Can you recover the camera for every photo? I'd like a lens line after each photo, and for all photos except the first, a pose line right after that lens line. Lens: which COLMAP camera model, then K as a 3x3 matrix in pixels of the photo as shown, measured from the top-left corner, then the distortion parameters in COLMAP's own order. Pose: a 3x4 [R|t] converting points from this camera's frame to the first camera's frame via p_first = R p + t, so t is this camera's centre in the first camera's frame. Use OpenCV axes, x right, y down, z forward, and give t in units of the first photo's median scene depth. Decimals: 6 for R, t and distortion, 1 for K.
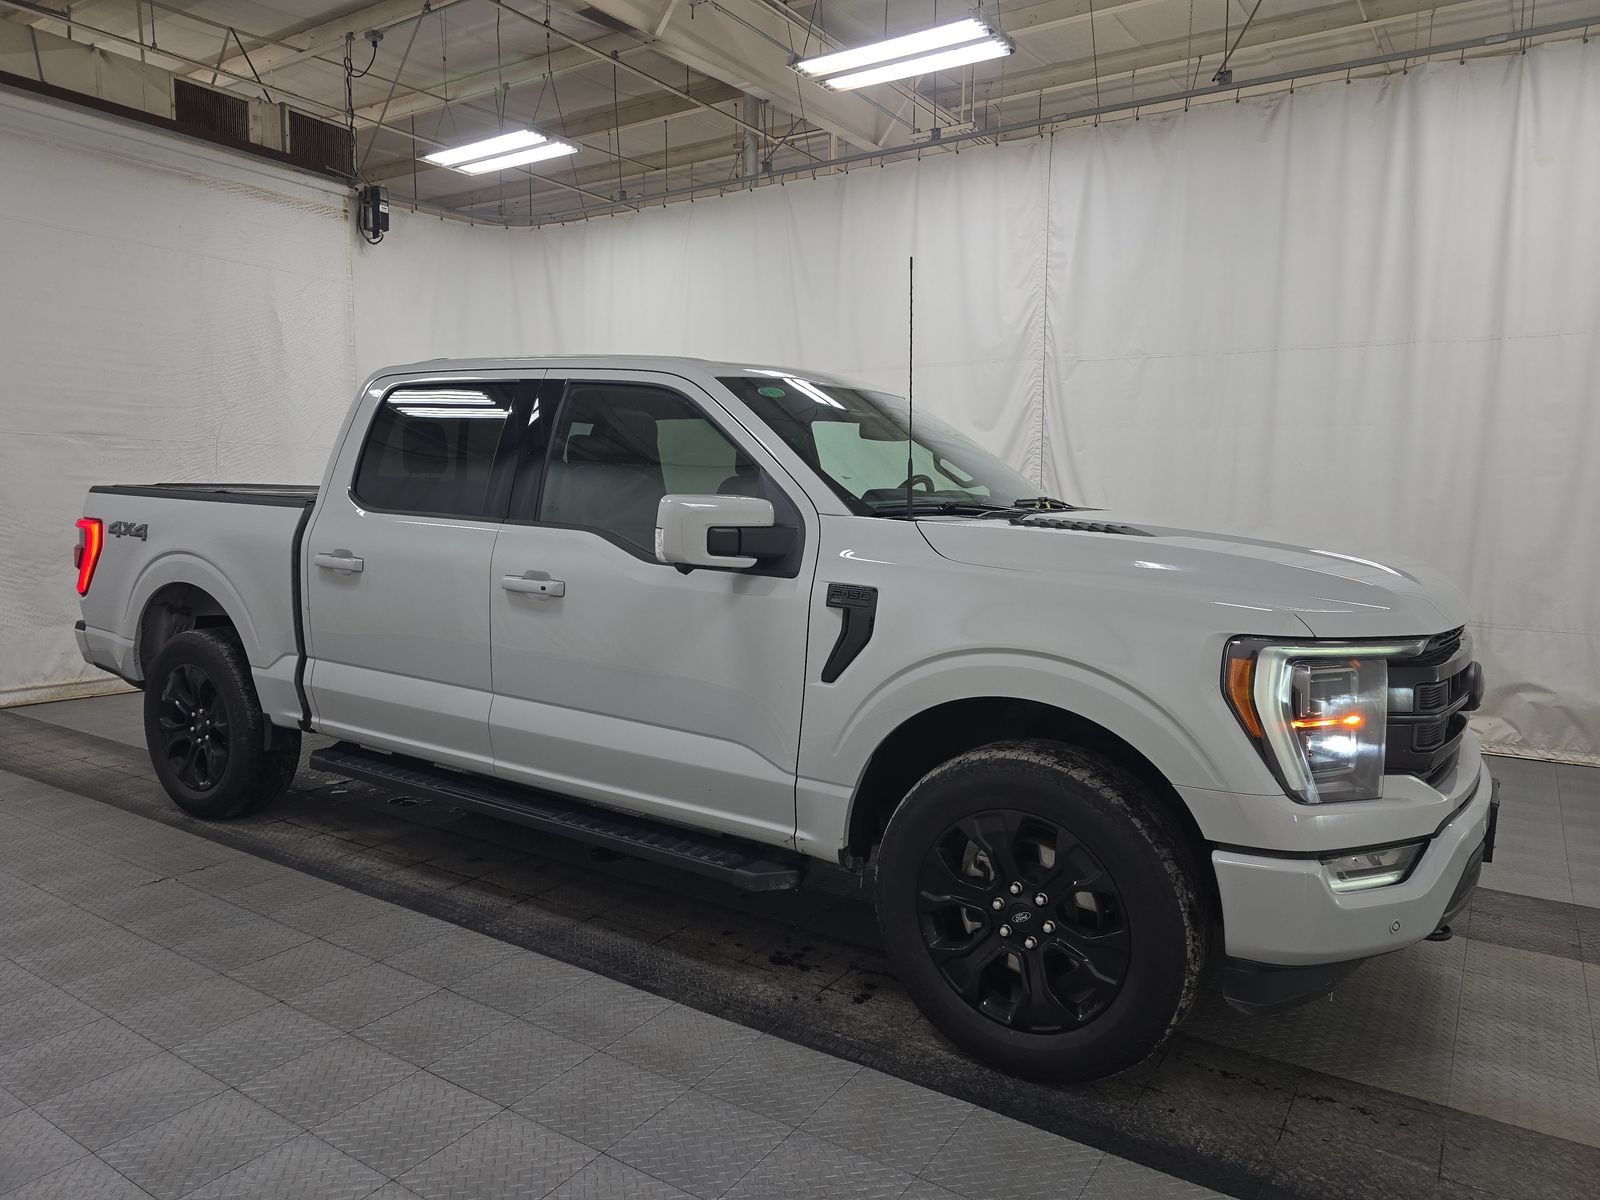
lens RADIAL K [[1082.3, 0, 800.0], [0, 1082.3, 600.0], [0, 0, 1]] dist [0.022272, 0.000695]
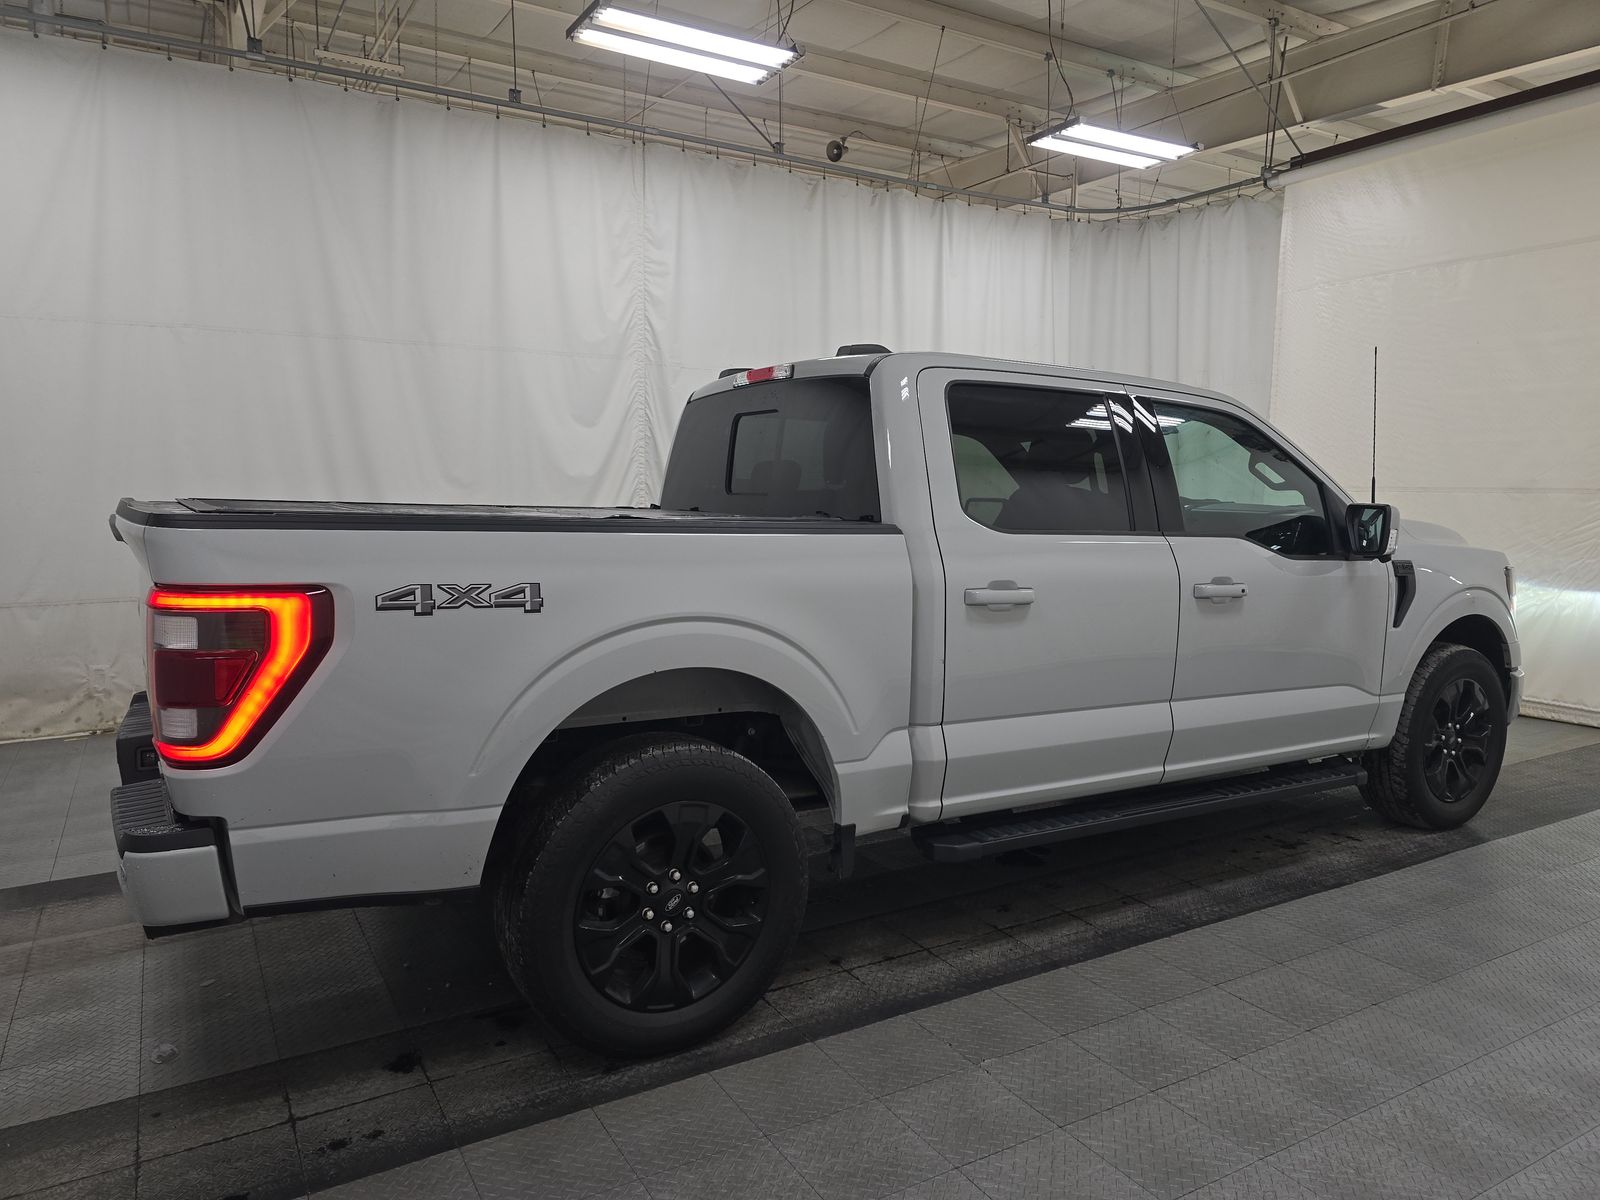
lens RADIAL K [[1086.2, 0, 793.2], [0, 1086.2, 591.0], [0, 0, 1]] dist [0.025217, -0.000772]
pose [[0.439817, -0.098666, 0.892651, -1.134781], [0.089016, 0.993842, 0.065991, -0.099410], [-0.893665, 0.050437, 0.445891, 0.713160]]
